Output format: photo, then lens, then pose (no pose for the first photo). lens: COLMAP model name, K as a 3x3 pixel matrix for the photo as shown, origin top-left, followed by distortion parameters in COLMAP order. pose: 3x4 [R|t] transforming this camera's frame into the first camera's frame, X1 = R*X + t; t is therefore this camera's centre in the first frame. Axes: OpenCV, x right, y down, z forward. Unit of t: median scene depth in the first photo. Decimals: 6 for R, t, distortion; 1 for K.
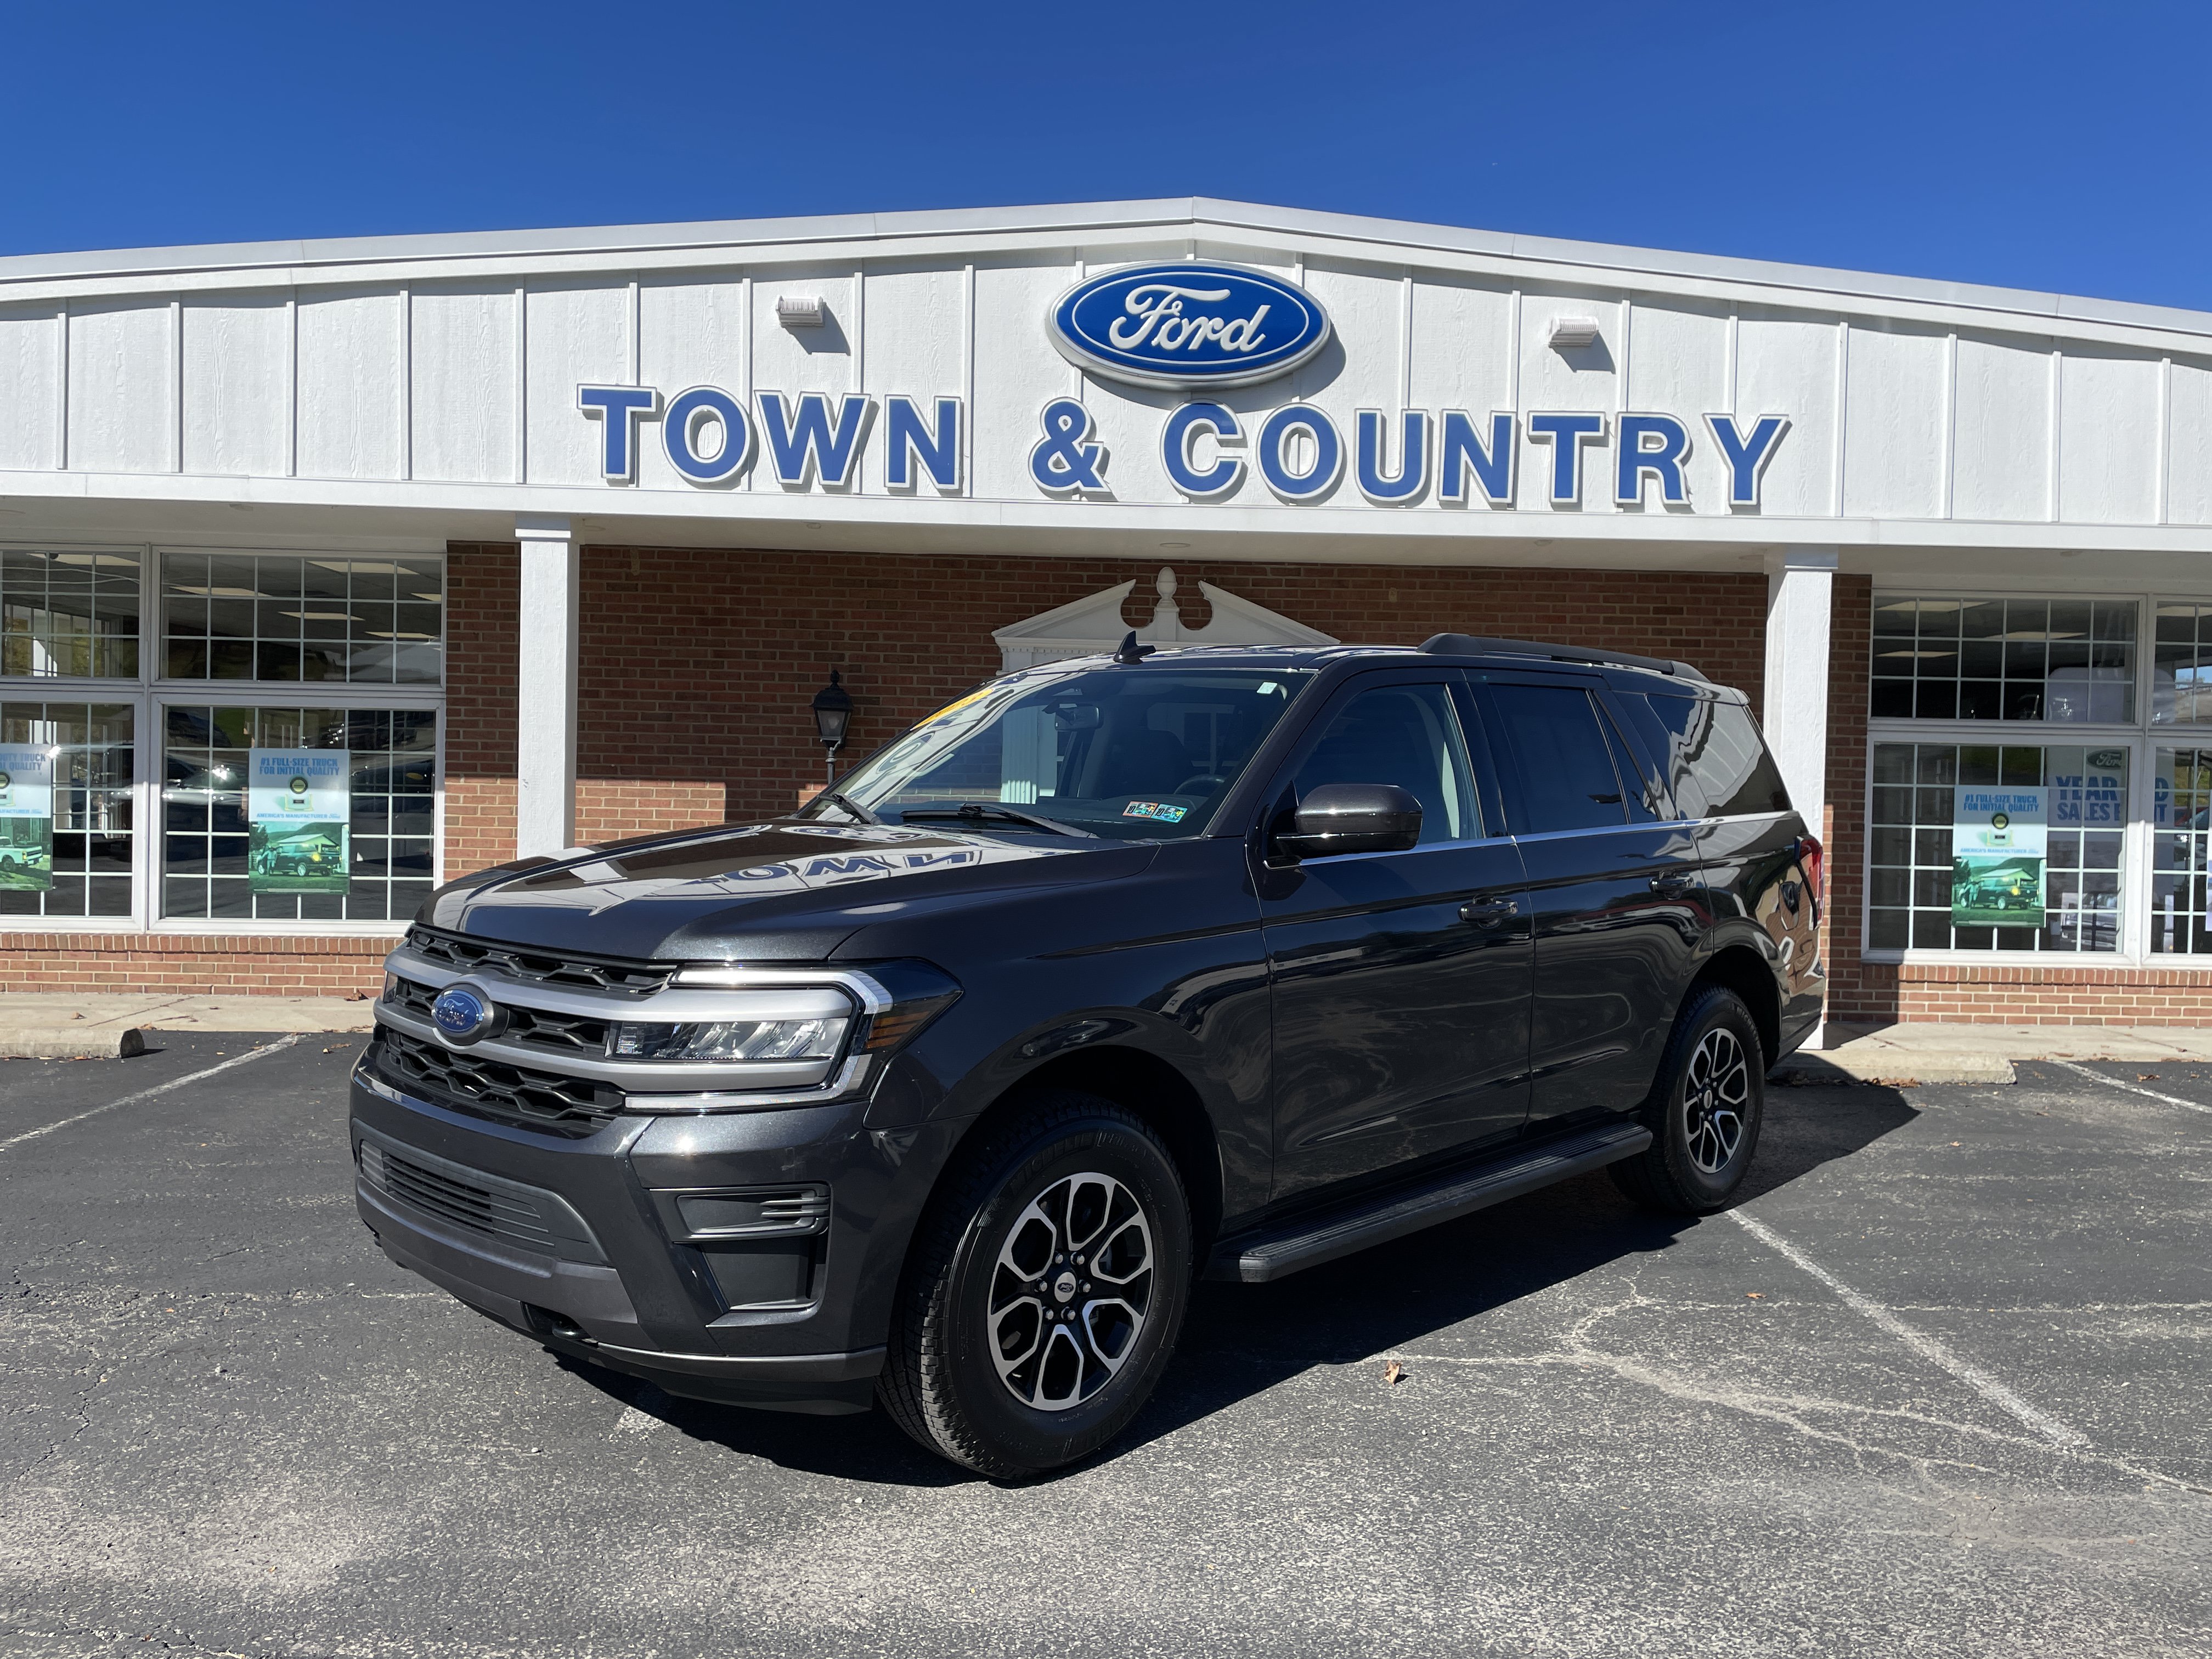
lens RADIAL K [[1700.0, 0, 1111.9], [0, 1700.0, 820.2], [0, 0, 1]] dist [0.088078, -0.118680]
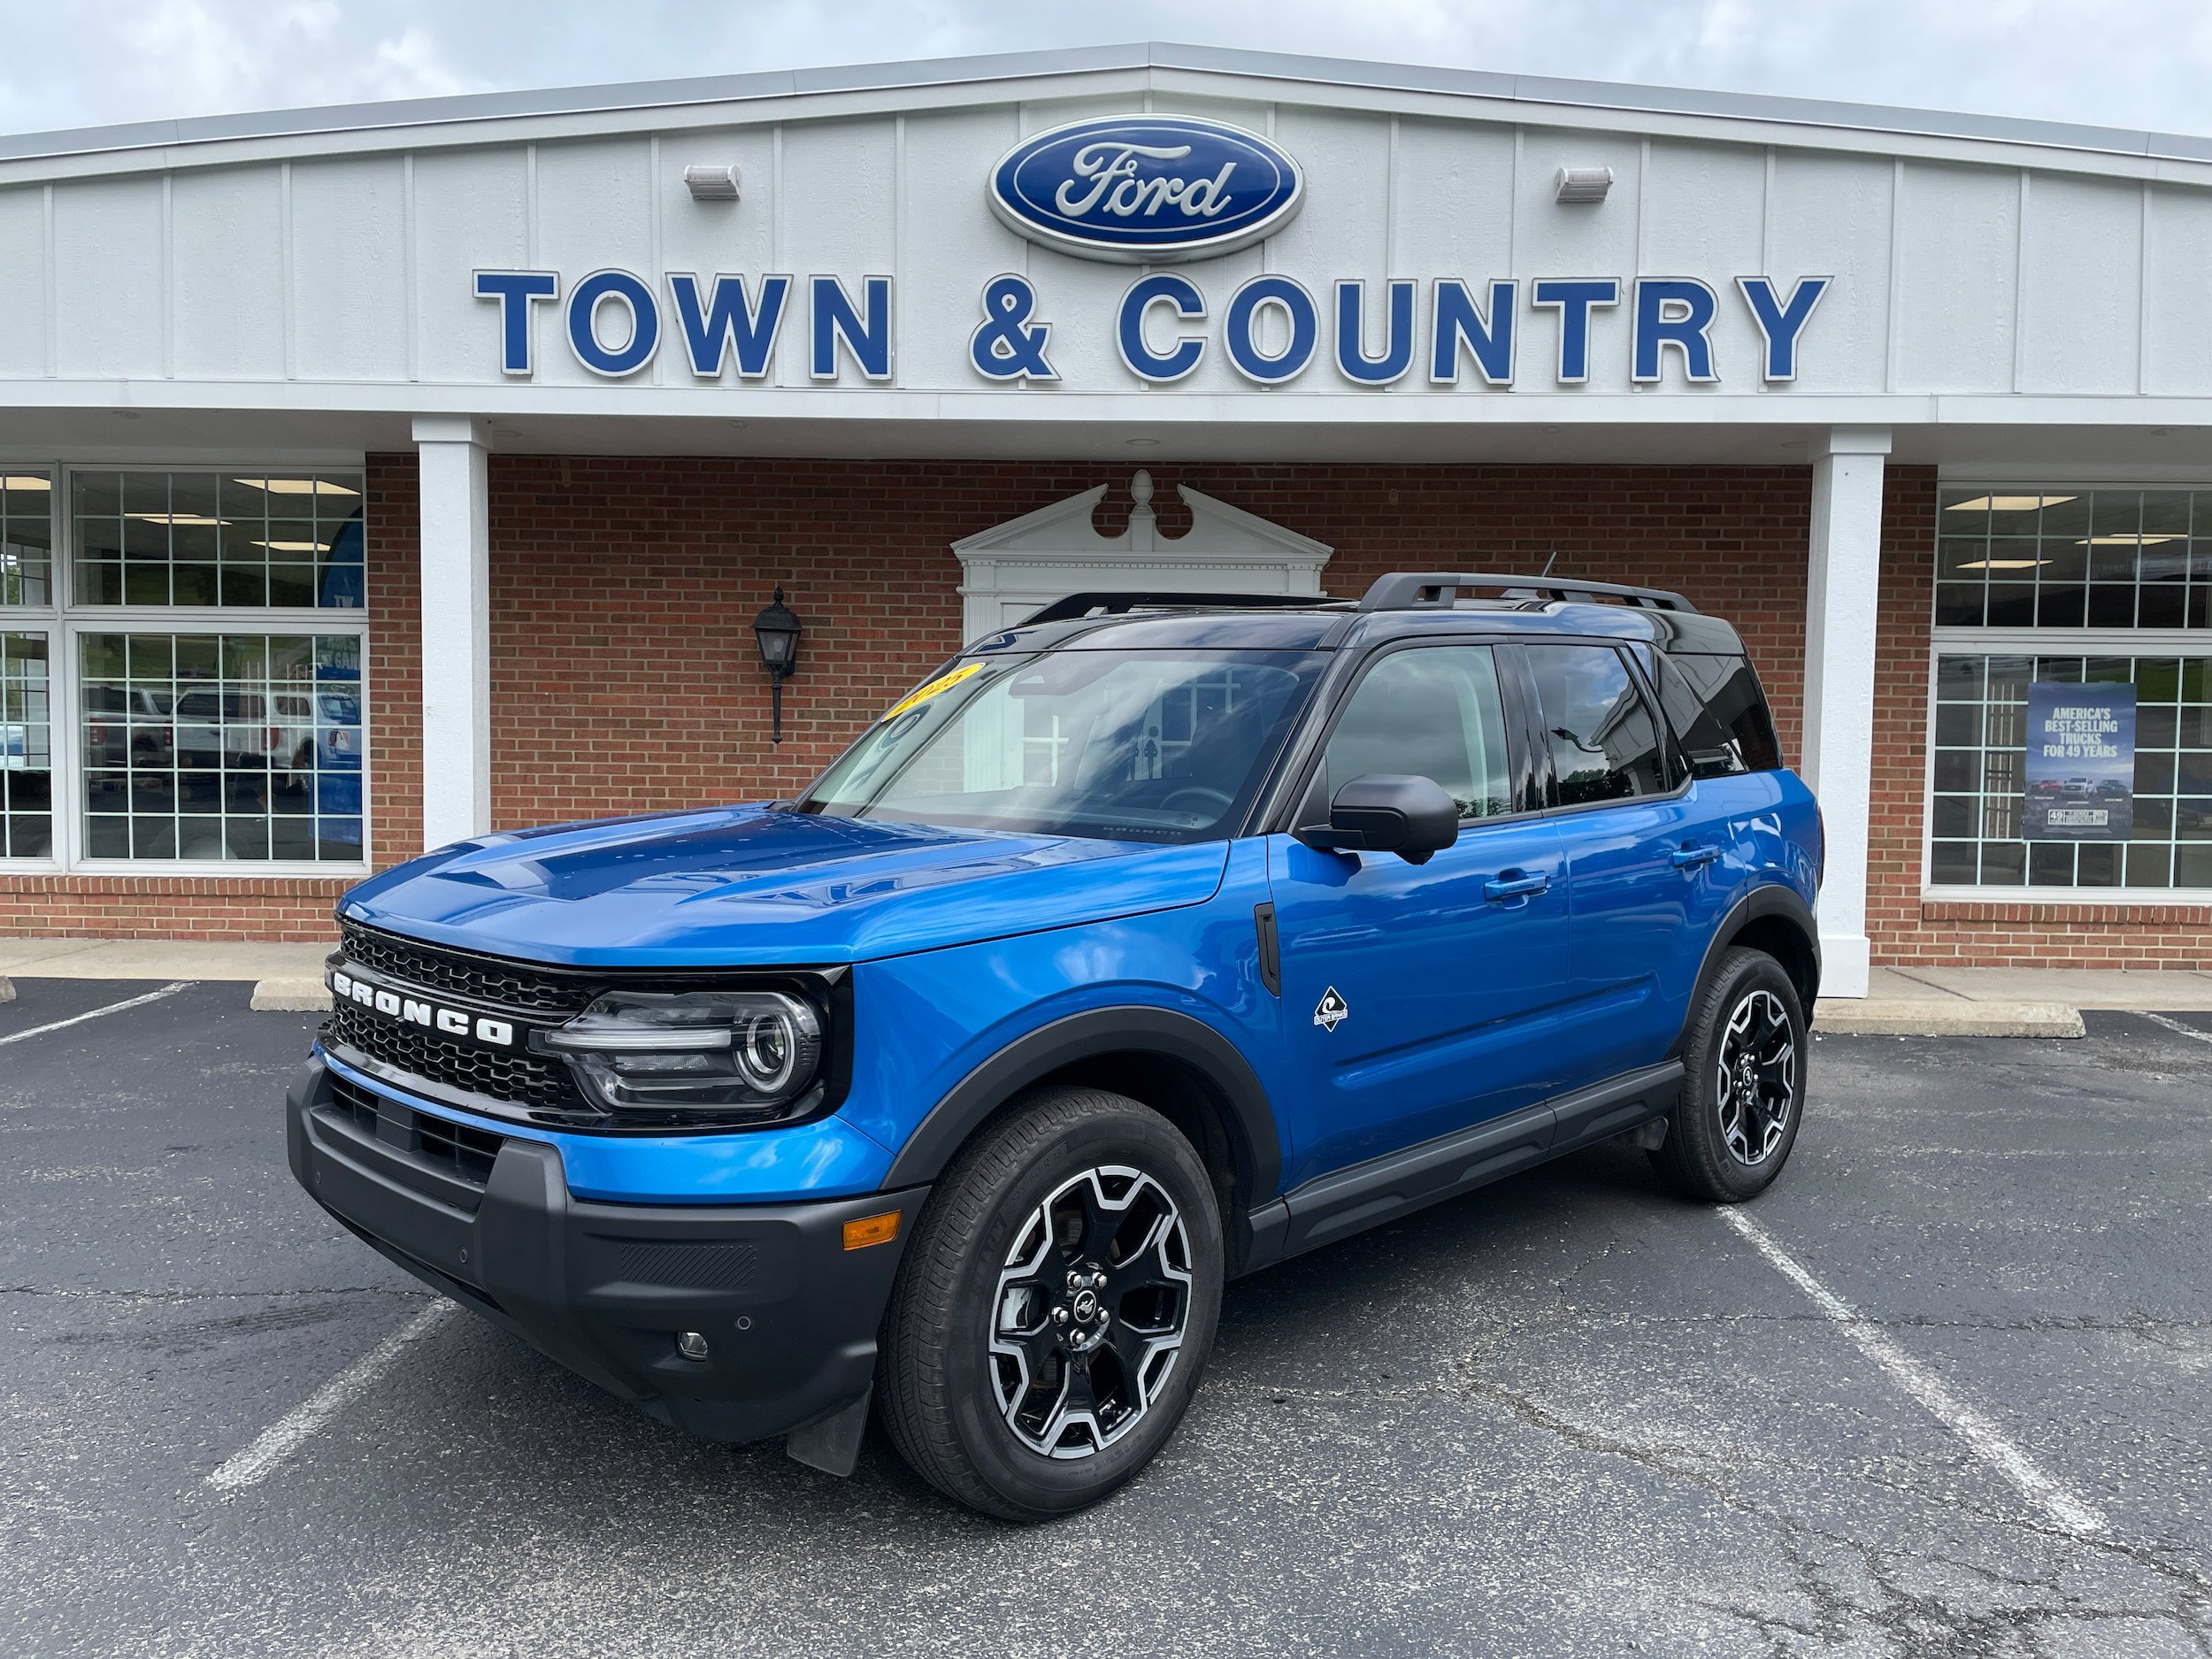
lens RADIAL K [[1700.0, 0, 1106.9], [0, 1700.0, 824.9], [0, 0, 1]] dist [0.088078, -0.118680]
pose [[0.998522, -0.005297, -0.054094, 0.070100], [0.007213, 0.999351, 0.035292, 0.009657], [0.053872, -0.035630, 0.997912, 0.095576]]
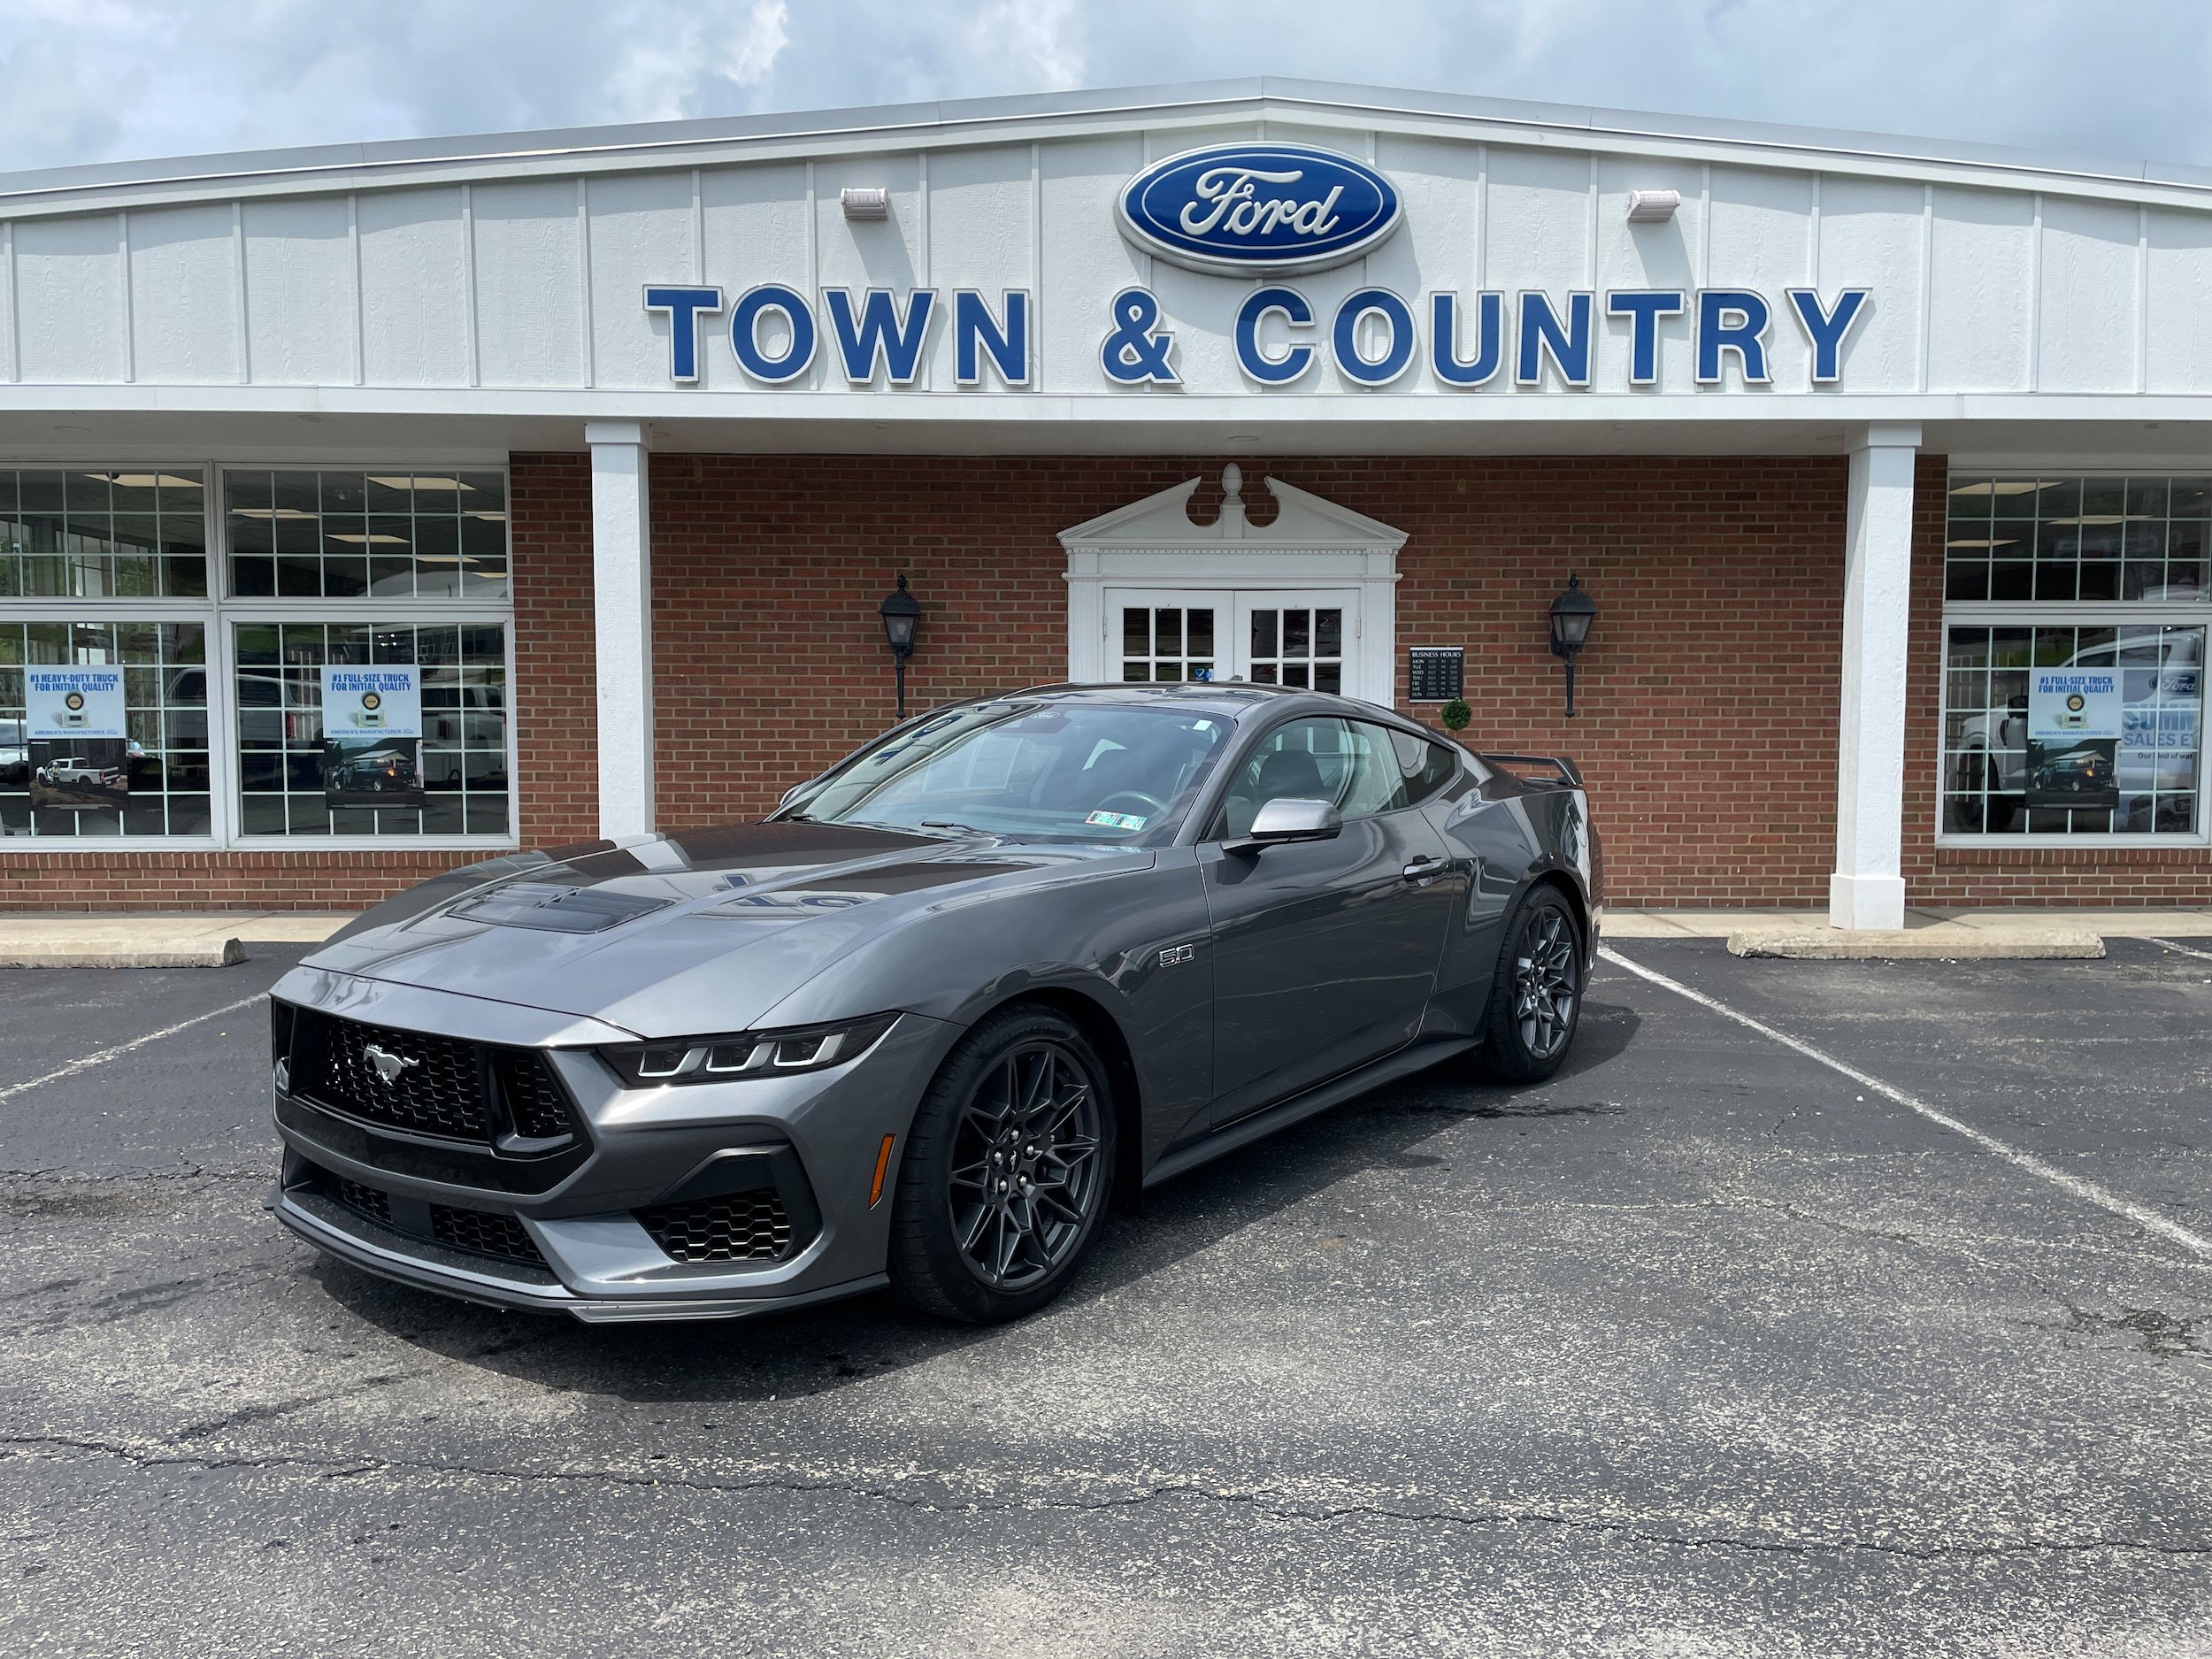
lens RADIAL K [[1700.0, 0, 1106.7], [0, 1700.0, 831.1], [0, 0, 1]] dist [0.088078, -0.118680]
pose [[0.999762, -0.019714, -0.009356, -0.040259], [0.020141, 0.998641, 0.048069, 0.017688], [0.008396, -0.048246, 0.998800, -0.000964]]
